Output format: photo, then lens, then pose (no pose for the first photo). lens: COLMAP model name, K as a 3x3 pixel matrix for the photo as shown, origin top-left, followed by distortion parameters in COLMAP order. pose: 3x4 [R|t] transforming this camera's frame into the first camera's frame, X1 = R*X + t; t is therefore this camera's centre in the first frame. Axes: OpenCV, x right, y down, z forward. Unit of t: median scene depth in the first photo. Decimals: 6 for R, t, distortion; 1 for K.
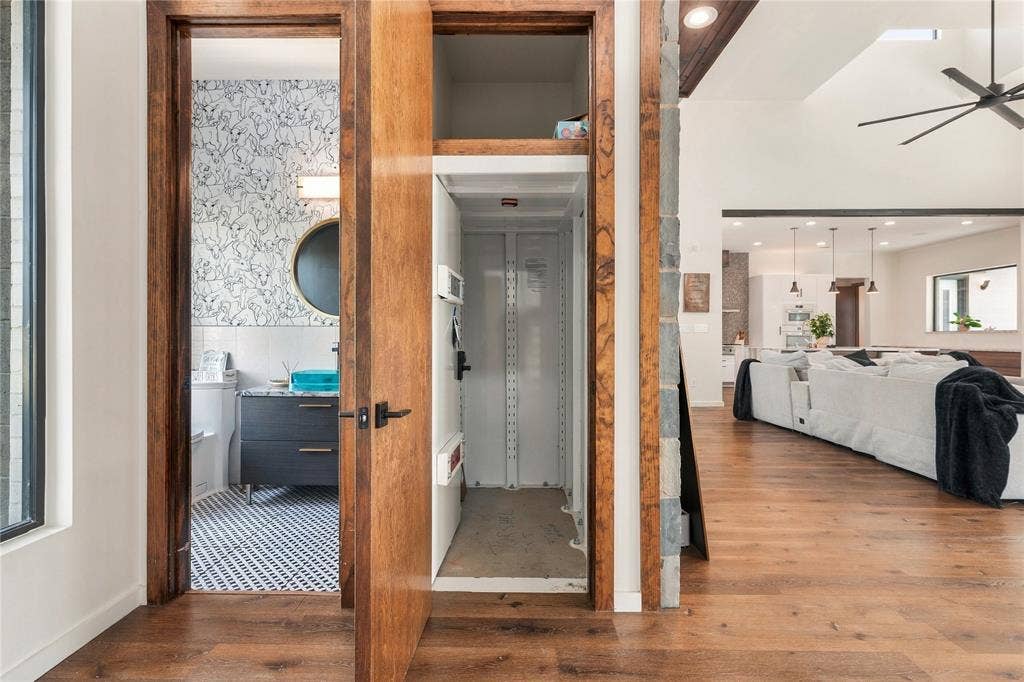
lens RADIAL K [[472.9, 0, 512.0], [0, 472.9, 341.0], [0, 0, 1]] dist [-0.002076, -0.000121]
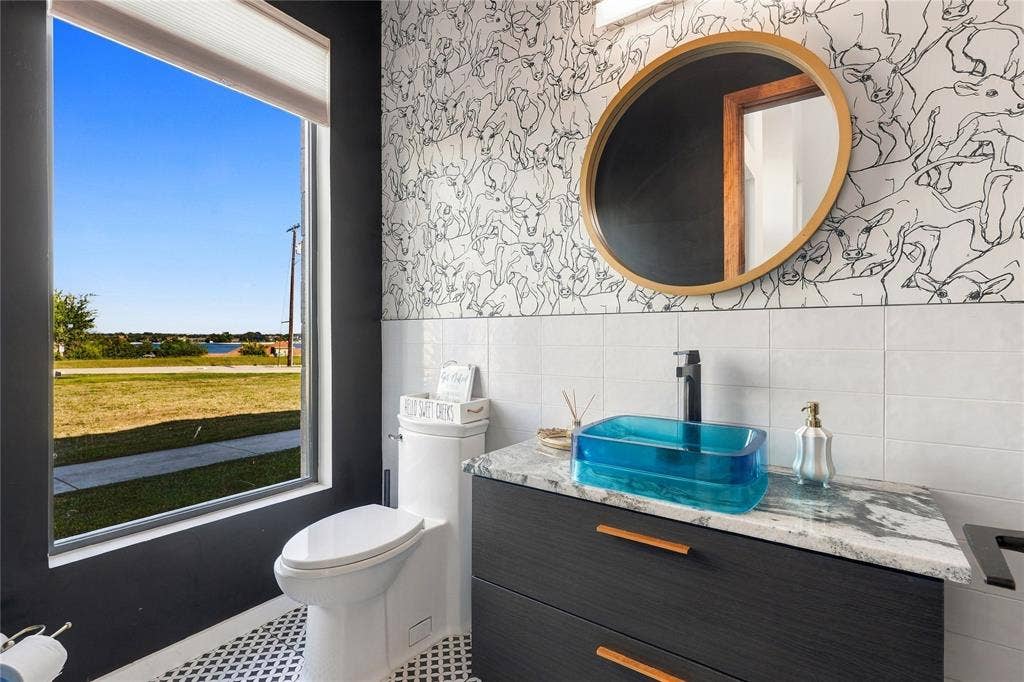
lens RADIAL K [[472.9, 0, 512.0], [0, 472.9, 341.0], [0, 0, 1]] dist [-0.002076, -0.000121]
pose [[0.823113, 0.001274, -0.567876, -0.256334], [0.000083, 0.999997, 0.002364, -0.006088], [0.567878, -0.001993, 0.823111, 0.572817]]
